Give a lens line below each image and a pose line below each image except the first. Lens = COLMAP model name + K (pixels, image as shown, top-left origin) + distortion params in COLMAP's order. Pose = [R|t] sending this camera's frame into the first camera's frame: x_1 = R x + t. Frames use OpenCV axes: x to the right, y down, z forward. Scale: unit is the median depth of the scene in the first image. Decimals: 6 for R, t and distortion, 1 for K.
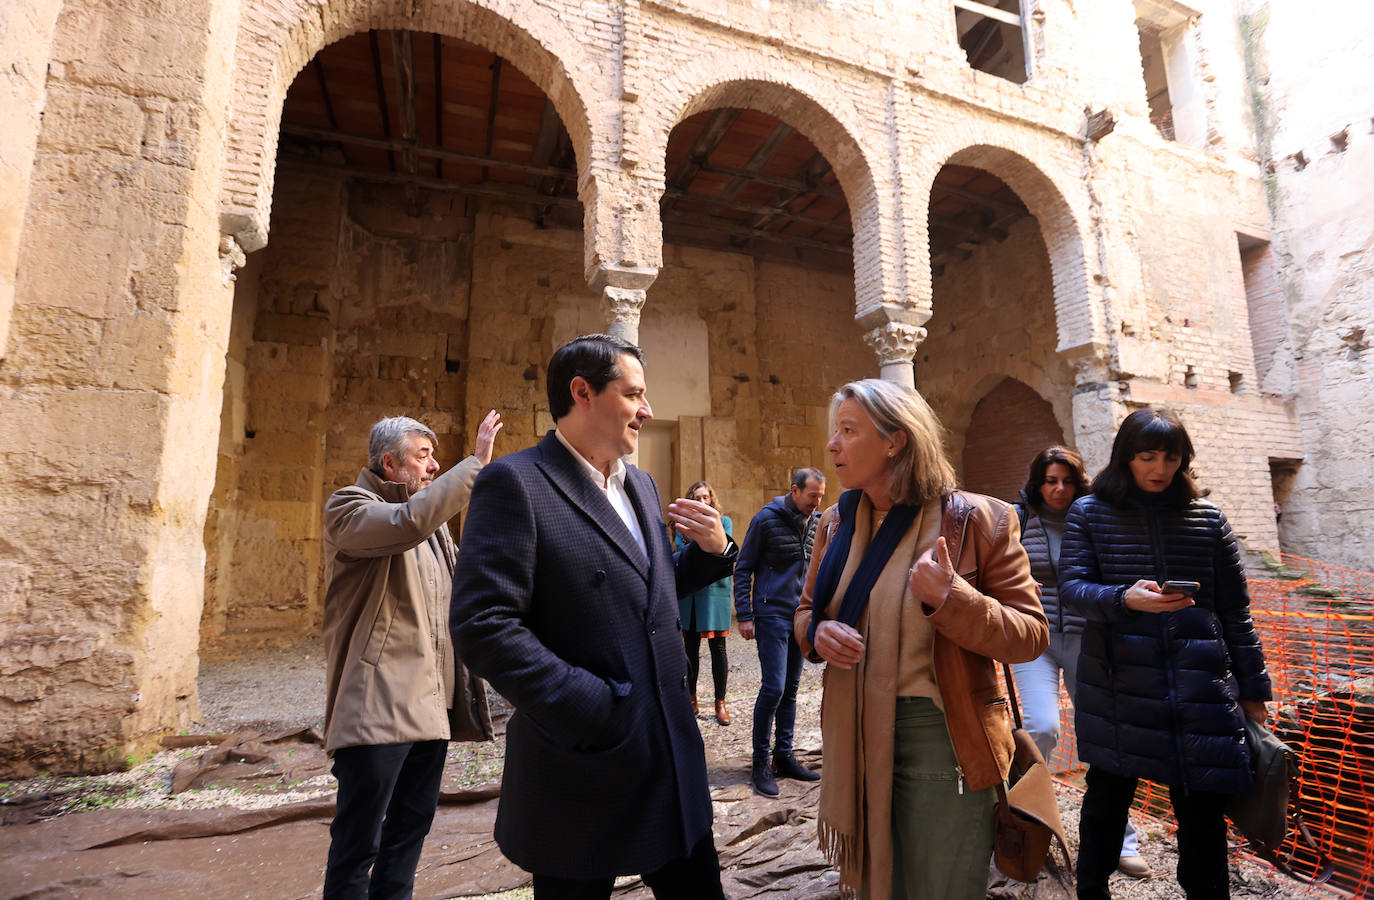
lens RADIAL K [[649.2, 0, 674.2], [0, 649.2, 443.1], [0, 0, 1]] dist [-0.048054, 0.016482]
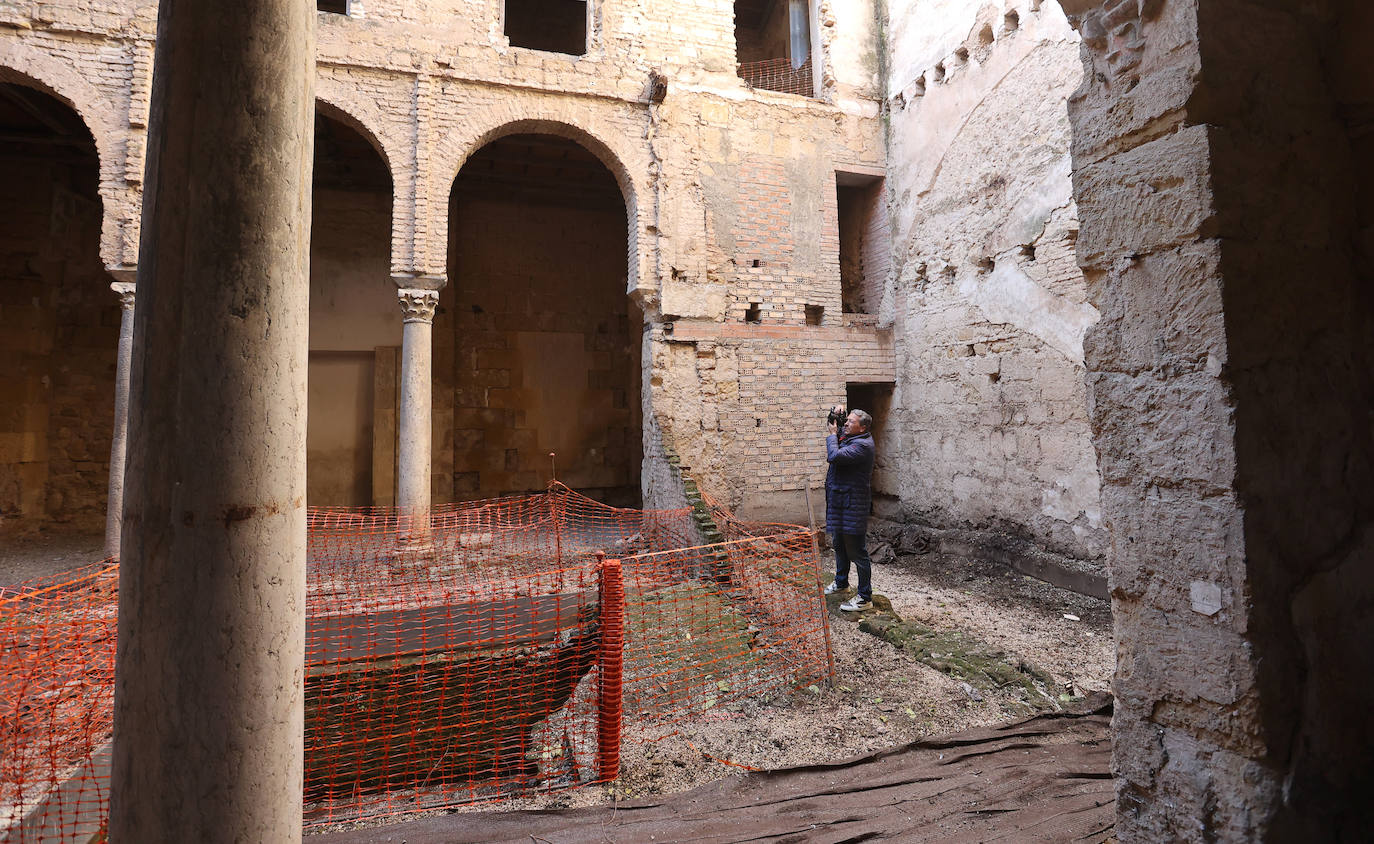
lens RADIAL K [[657.7, 0, 660.1], [0, 657.7, 356.5], [0, 0, 1]] dist [-0.053832, 0.020112]
pose [[0.998700, -0.017205, -0.047980, 0.876644], [0.019743, 0.998403, 0.052932, -0.116250], [0.046992, -0.053810, 0.997445, -0.195533]]
